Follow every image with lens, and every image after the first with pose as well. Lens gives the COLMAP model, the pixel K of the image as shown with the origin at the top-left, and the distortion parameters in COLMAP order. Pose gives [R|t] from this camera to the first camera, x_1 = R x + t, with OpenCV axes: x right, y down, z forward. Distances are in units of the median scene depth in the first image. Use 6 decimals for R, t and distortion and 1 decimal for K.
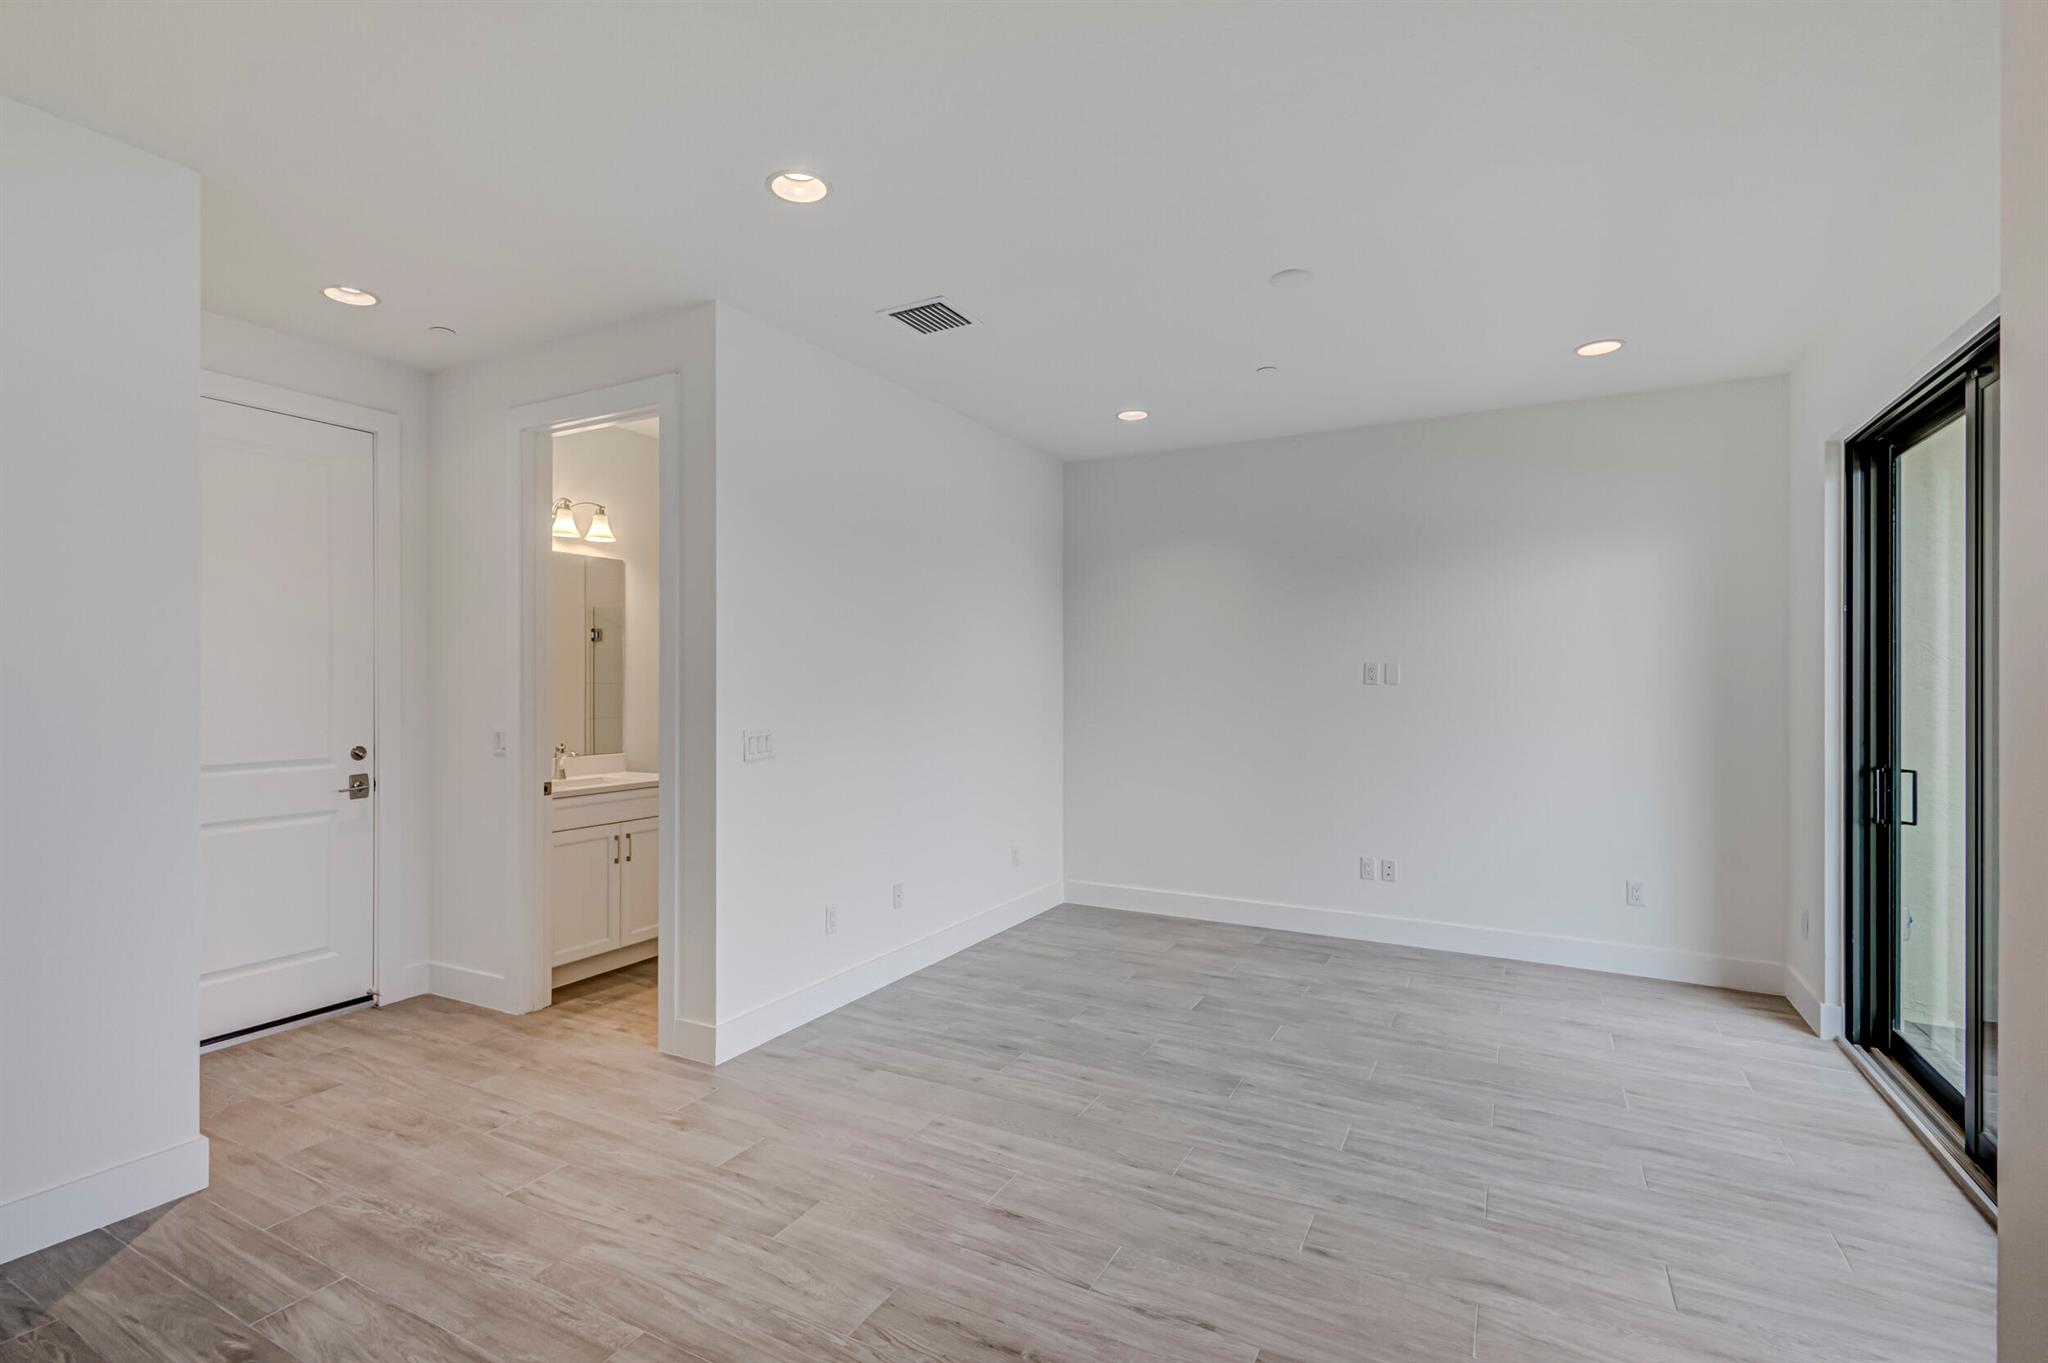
lens RADIAL K [[942.2, 0, 1018.2], [0, 942.2, 681.9], [0, 0, 1]] dist [0.012561, -0.000282]
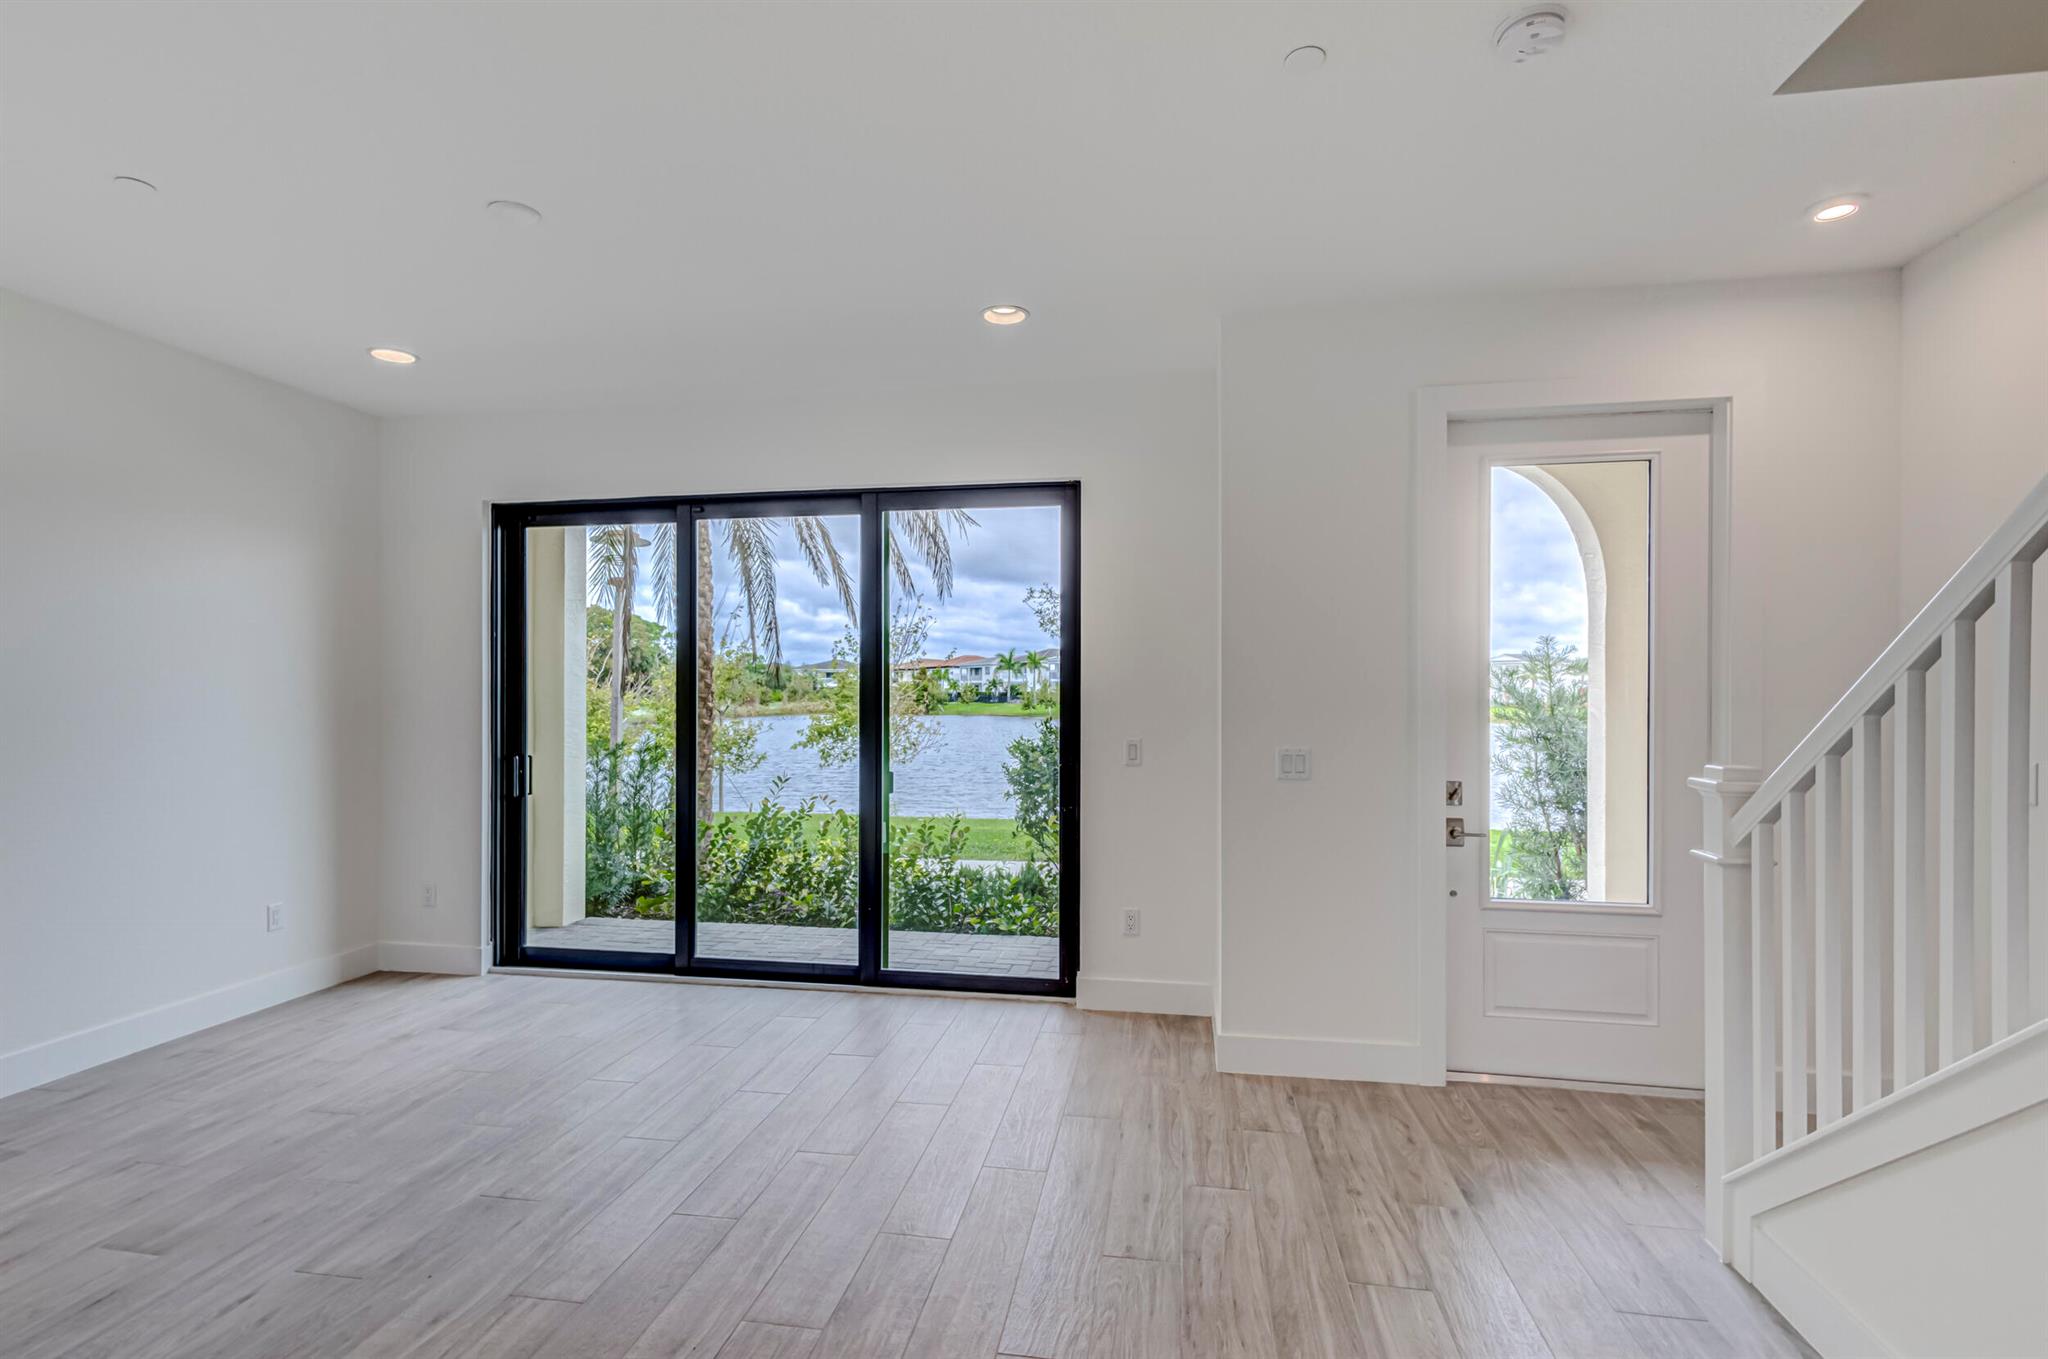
lens RADIAL K [[960.5, 0, 1014.9], [0, 960.5, 684.2], [0, 0, 1]] dist [0.008531, -0.000410]
pose [[-0.319516, 0.006278, 0.947560, -0.639675], [-0.002877, 0.999967, -0.007595, -0.002069], [-0.947576, -0.005153, -0.319488, 0.805596]]
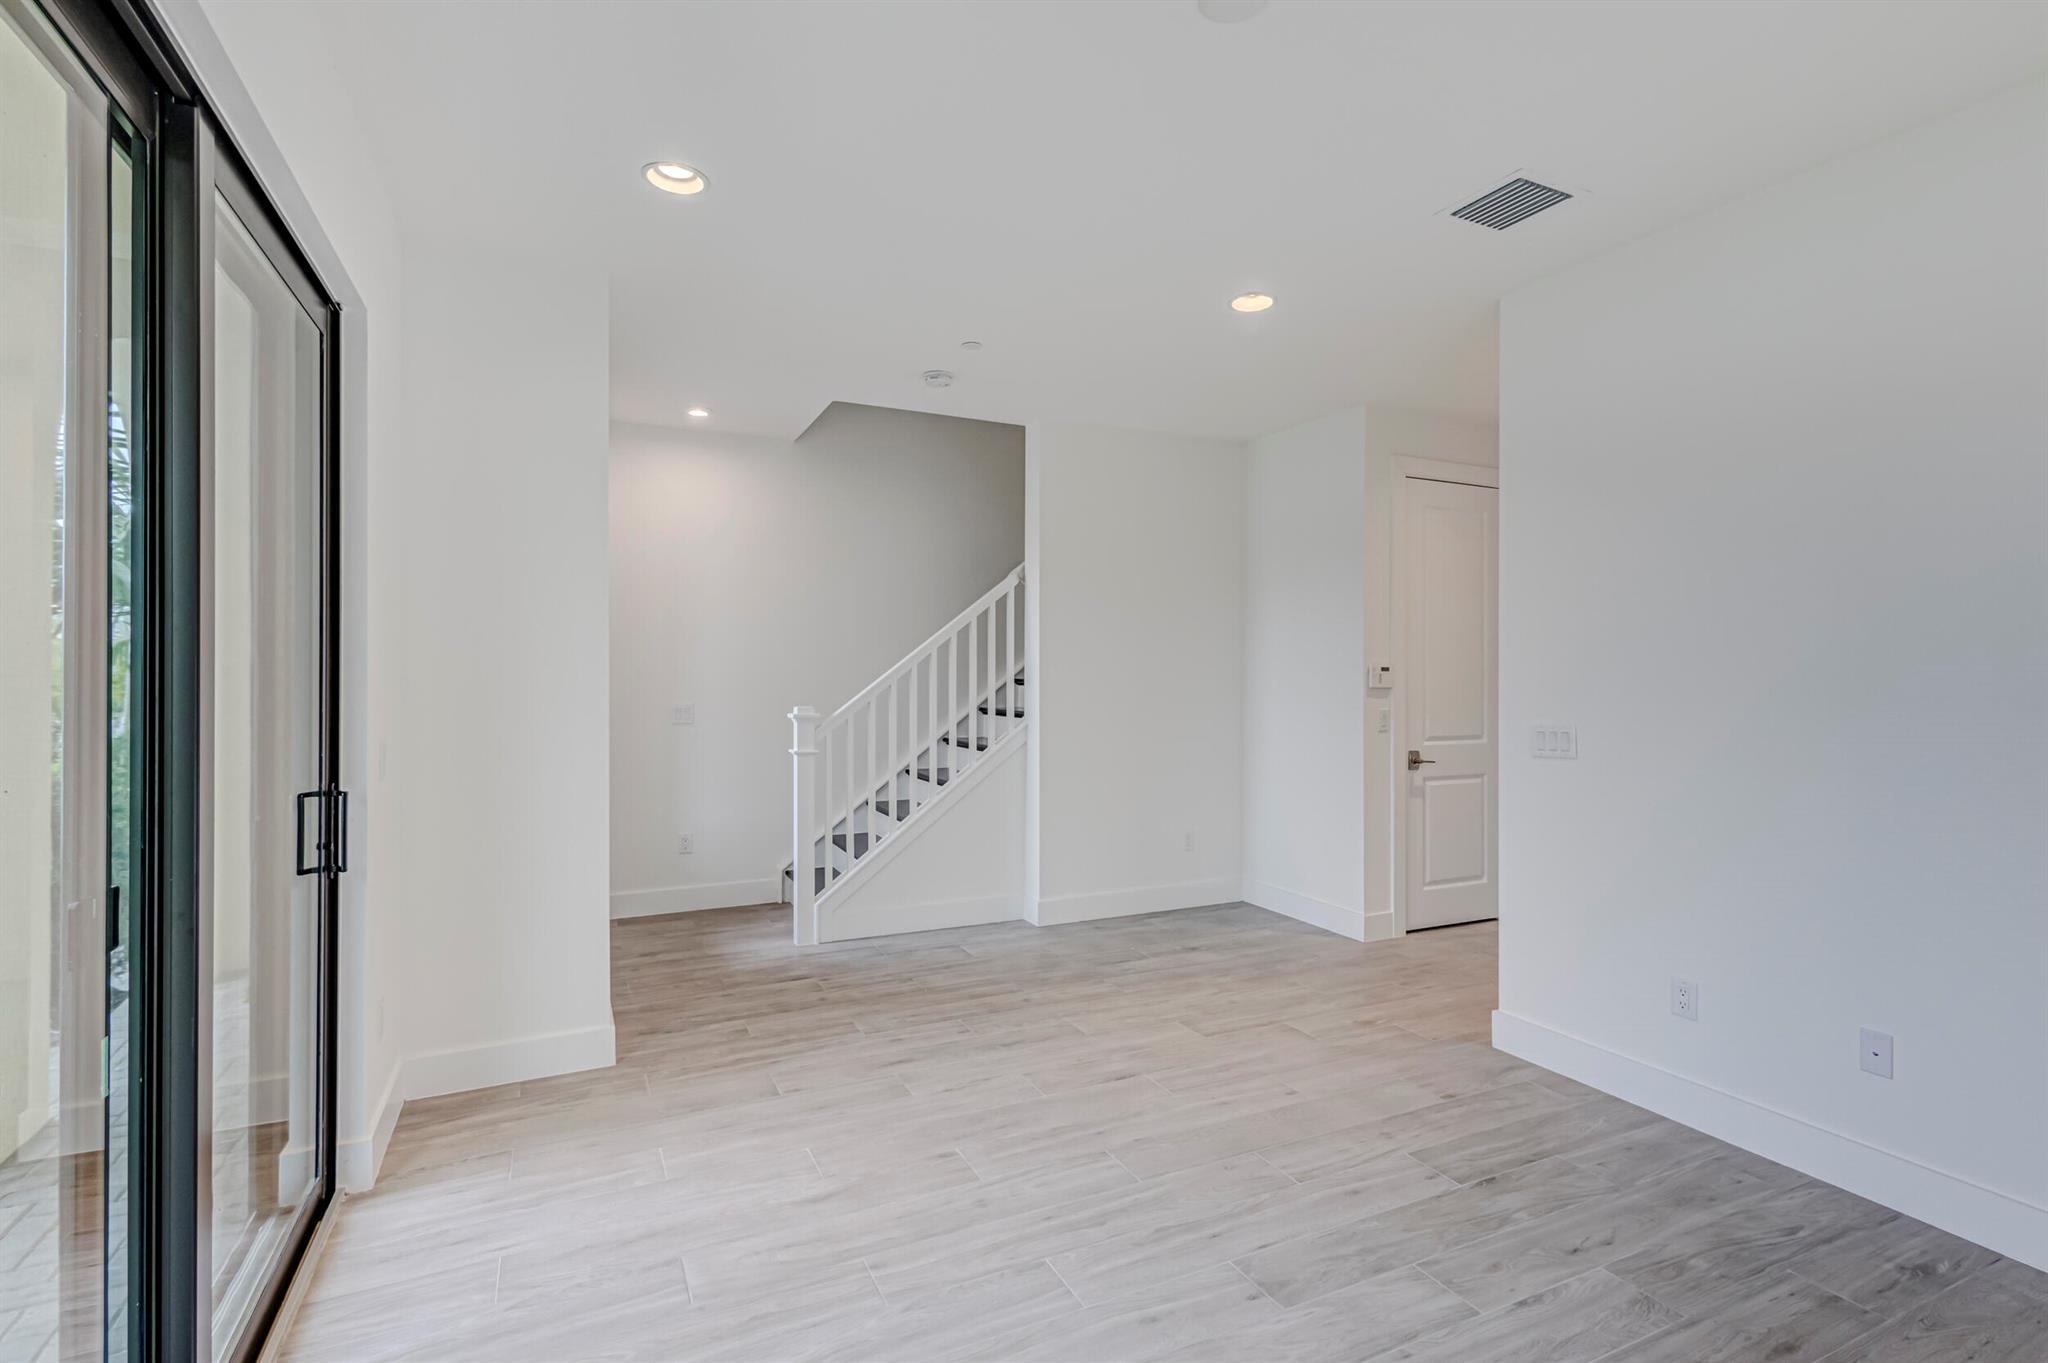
lens RADIAL K [[942.2, 0, 1018.2], [0, 942.2, 681.9], [0, 0, 1]] dist [0.012561, -0.000282]
pose [[-0.590613, 0.000186, -0.806955, 0.808566], [-0.002082, 0.999996, 0.001754, 0.007279], [0.806953, 0.002716, -0.590610, 1.177278]]
